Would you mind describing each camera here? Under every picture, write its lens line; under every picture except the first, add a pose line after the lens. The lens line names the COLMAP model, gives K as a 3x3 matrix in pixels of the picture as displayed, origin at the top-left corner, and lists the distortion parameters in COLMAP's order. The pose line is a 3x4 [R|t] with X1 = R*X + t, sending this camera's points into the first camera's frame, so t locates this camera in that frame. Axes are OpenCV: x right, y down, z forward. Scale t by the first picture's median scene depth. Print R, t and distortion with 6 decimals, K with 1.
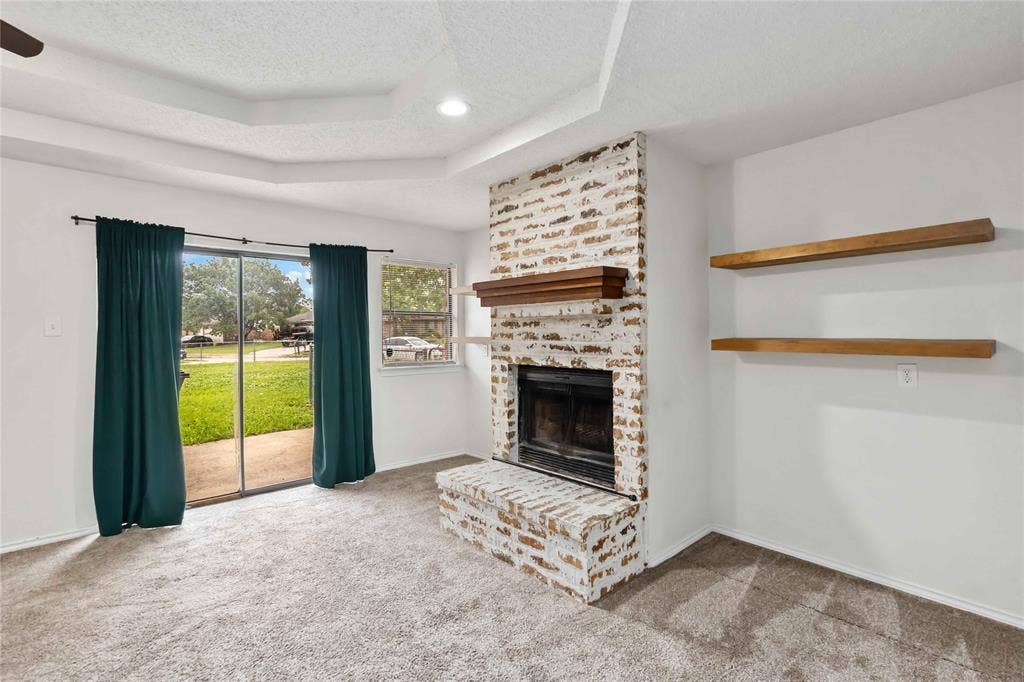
lens RADIAL K [[488.2, 0, 515.0], [0, 488.2, 337.3], [0, 0, 1]] dist [-0.010624, 0.006587]
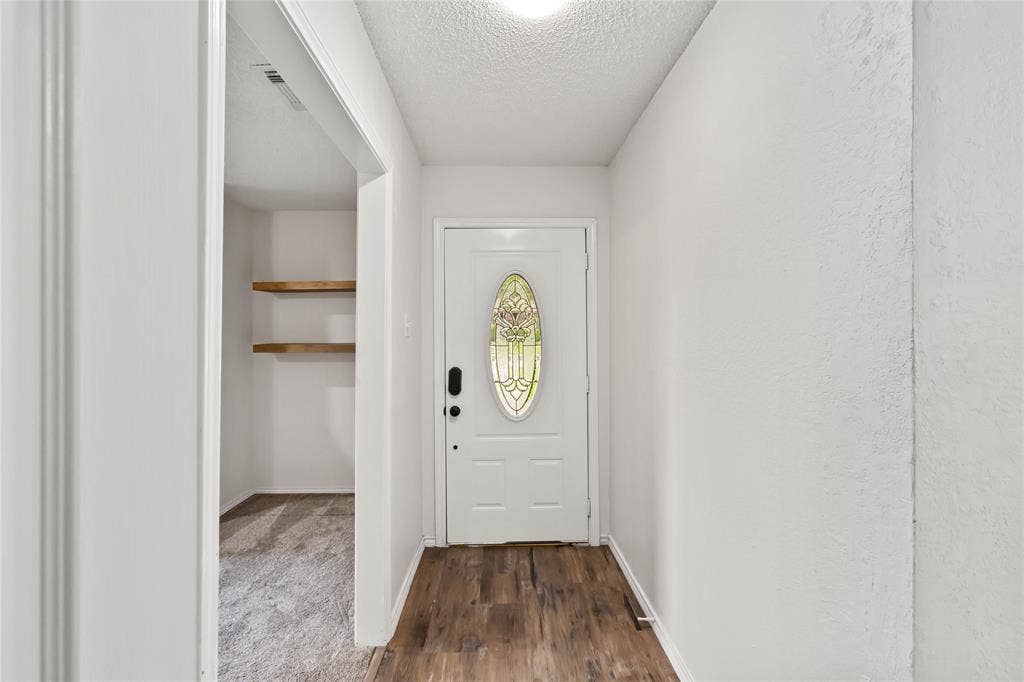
lens RADIAL K [[488.2, 0, 511.1], [0, 488.2, 336.3], [0, 0, 1]] dist [-0.010624, 0.006587]
pose [[0.668330, 0.012450, 0.743760, -0.110748], [0.003182, 0.999803, -0.019595, 0.009966], [-0.743858, 0.015463, 0.668159, -0.394825]]
